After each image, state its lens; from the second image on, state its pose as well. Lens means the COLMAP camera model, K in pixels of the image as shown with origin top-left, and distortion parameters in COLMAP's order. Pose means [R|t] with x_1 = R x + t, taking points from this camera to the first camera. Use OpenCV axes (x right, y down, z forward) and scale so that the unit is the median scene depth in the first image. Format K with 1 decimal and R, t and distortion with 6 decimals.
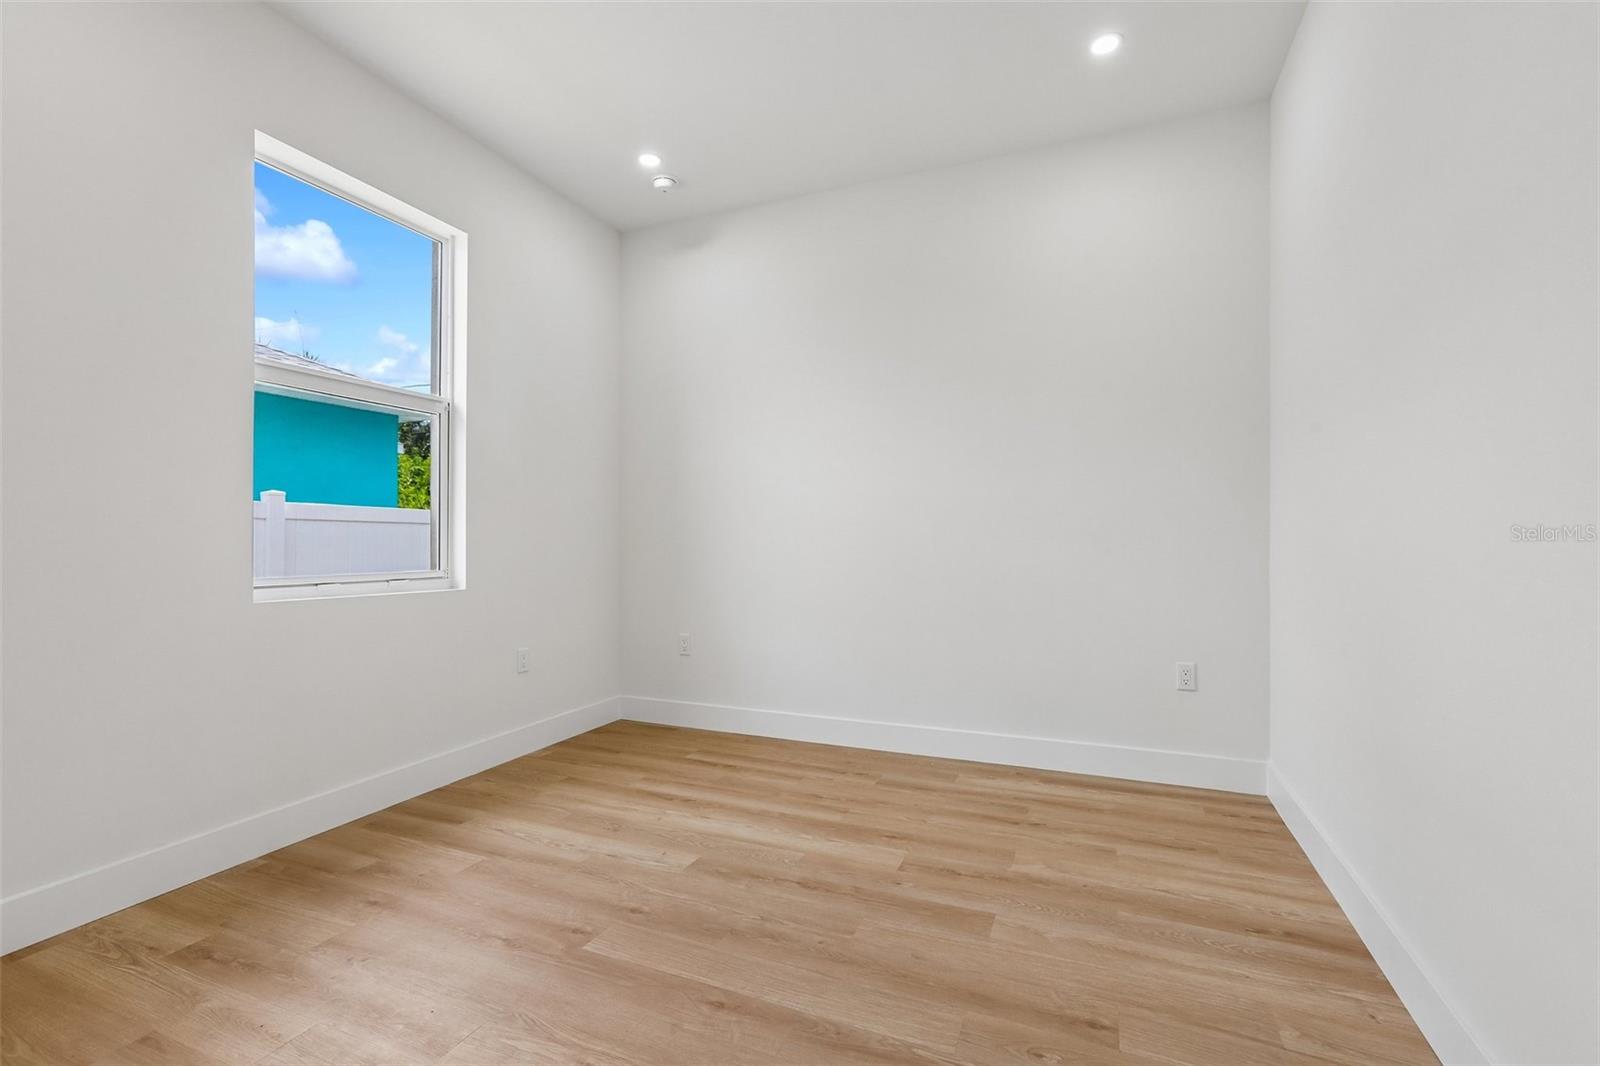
lens RADIAL K [[719.6, 0, 801.2], [0, 719.6, 536.5], [0, 0, 1]] dist [-0.025710, 0.017666]
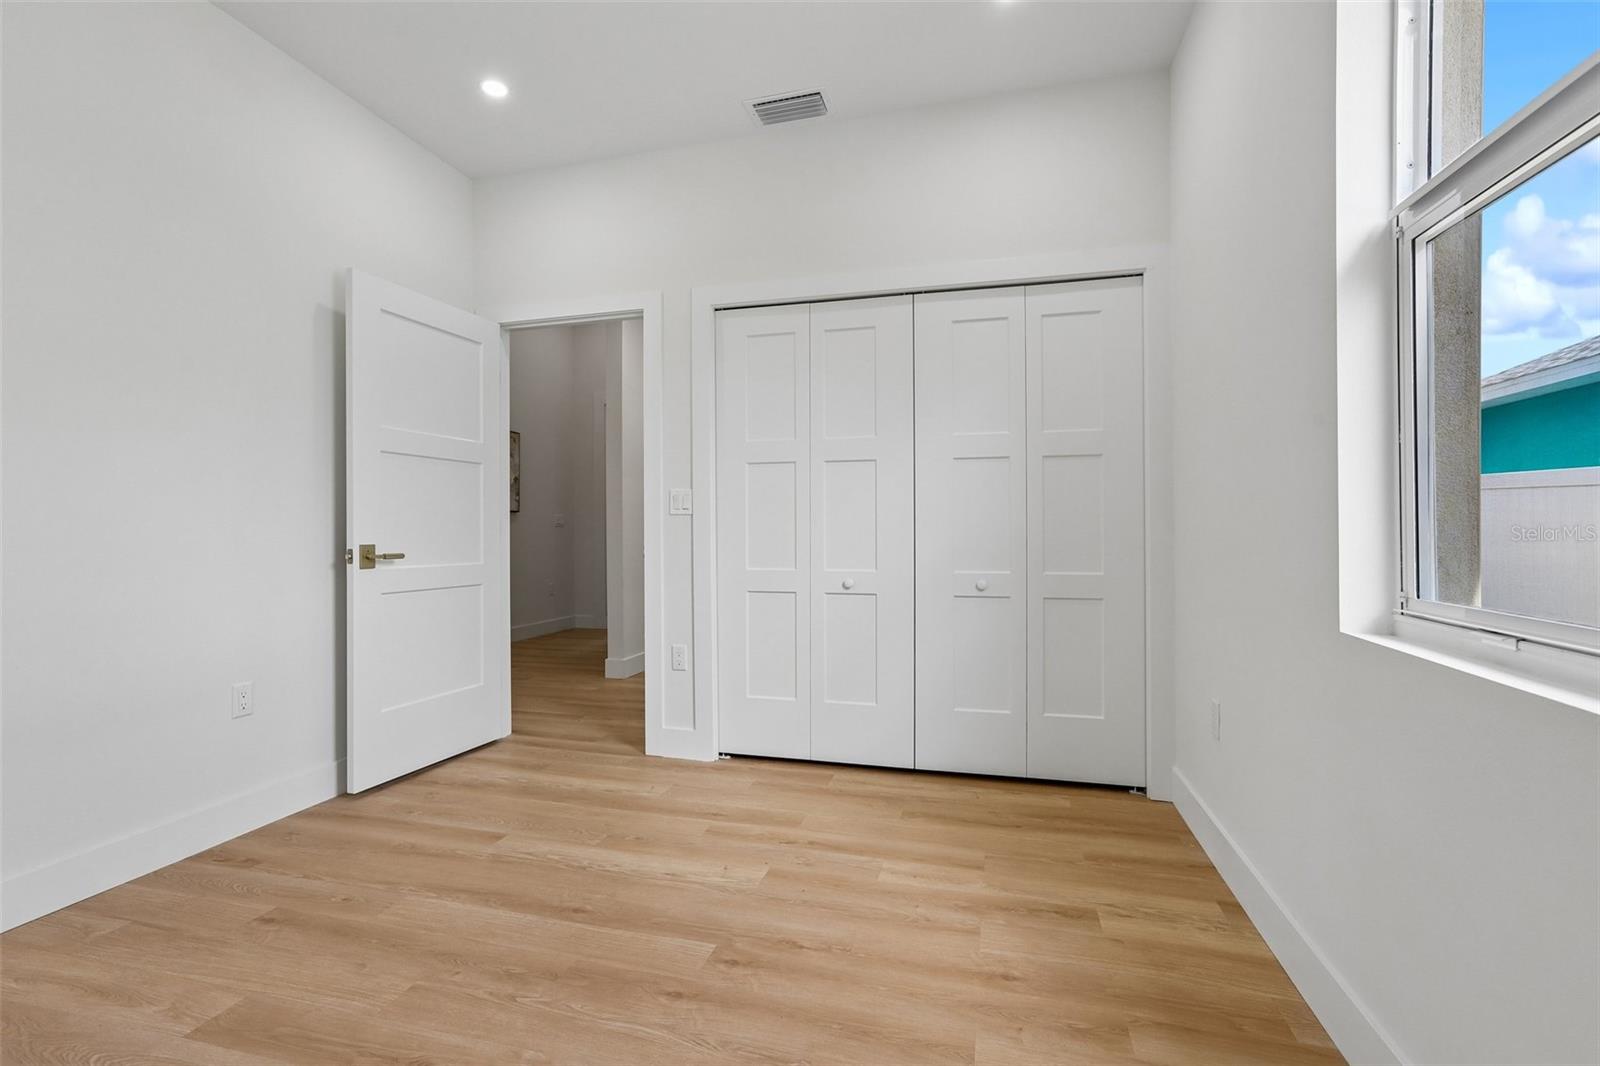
lens RADIAL K [[719.6, 0, 803.5], [0, 719.6, 532.2], [0, 0, 1]] dist [-0.025710, 0.017666]
pose [[-0.989745, 0.004105, -0.142785, -0.281901], [0.004154, 0.999991, -0.000048, 0.005101], [0.142784, -0.000640, -0.989754, 1.955793]]
